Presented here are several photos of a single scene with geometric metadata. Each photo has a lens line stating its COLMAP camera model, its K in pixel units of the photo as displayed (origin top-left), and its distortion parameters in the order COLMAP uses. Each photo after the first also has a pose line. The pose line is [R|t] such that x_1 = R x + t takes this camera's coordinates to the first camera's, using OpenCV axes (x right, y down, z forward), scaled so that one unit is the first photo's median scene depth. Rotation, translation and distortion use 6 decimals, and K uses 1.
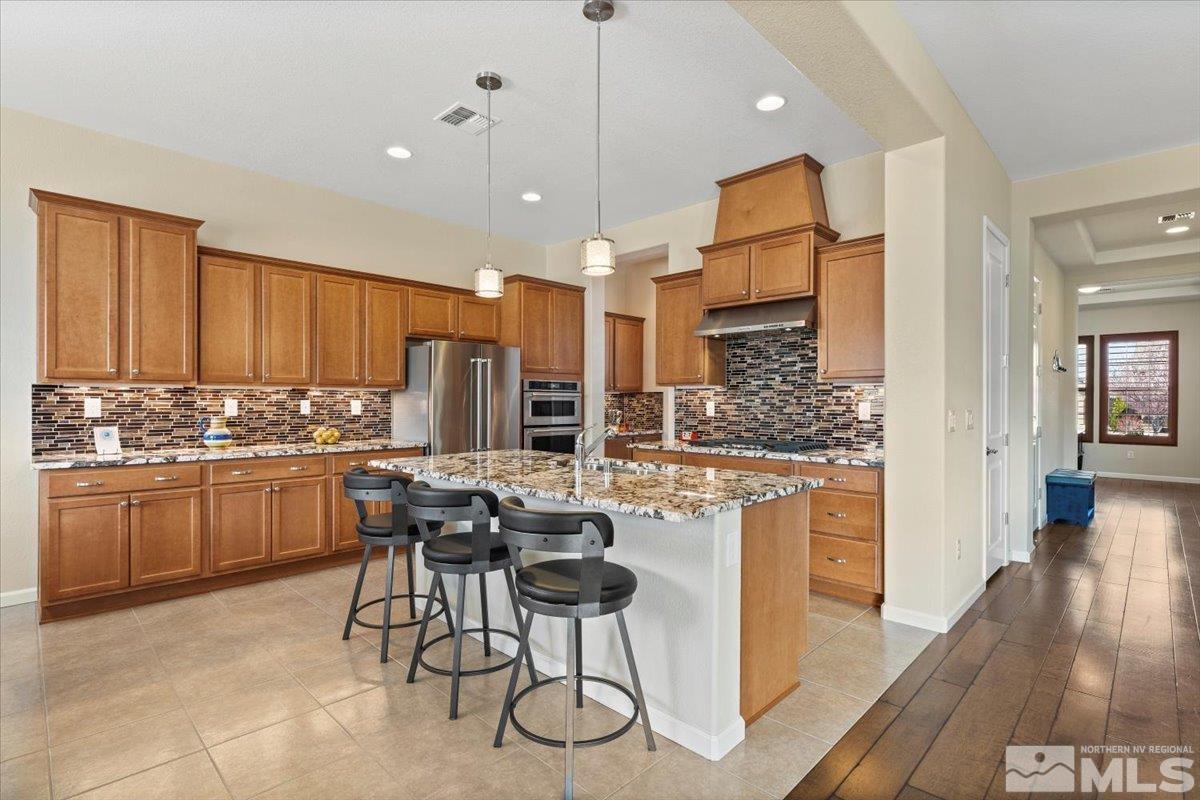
lens RADIAL K [[566.9, 0, 610.1], [0, 566.9, 400.1], [0, 0, 1]] dist [0.003718, 0.000207]
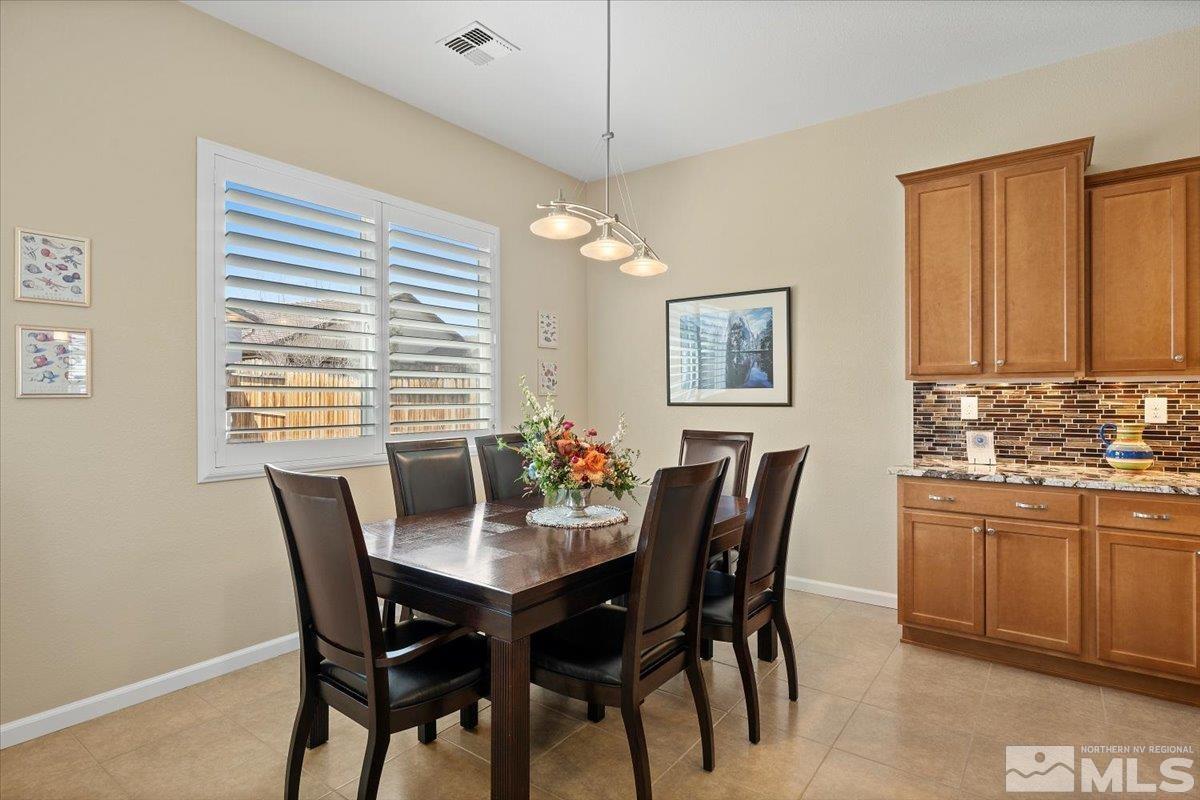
lens RADIAL K [[606.2, 0, 608.3], [0, 606.2, 396.5], [0, 0, 1]] dist [-0.003795, 0.000646]
pose [[0.113288, -0.006201, -0.993543, -0.064728], [0.004109, 0.999975, -0.005773, -0.000972], [0.993554, -0.003428, 0.113311, 0.360286]]
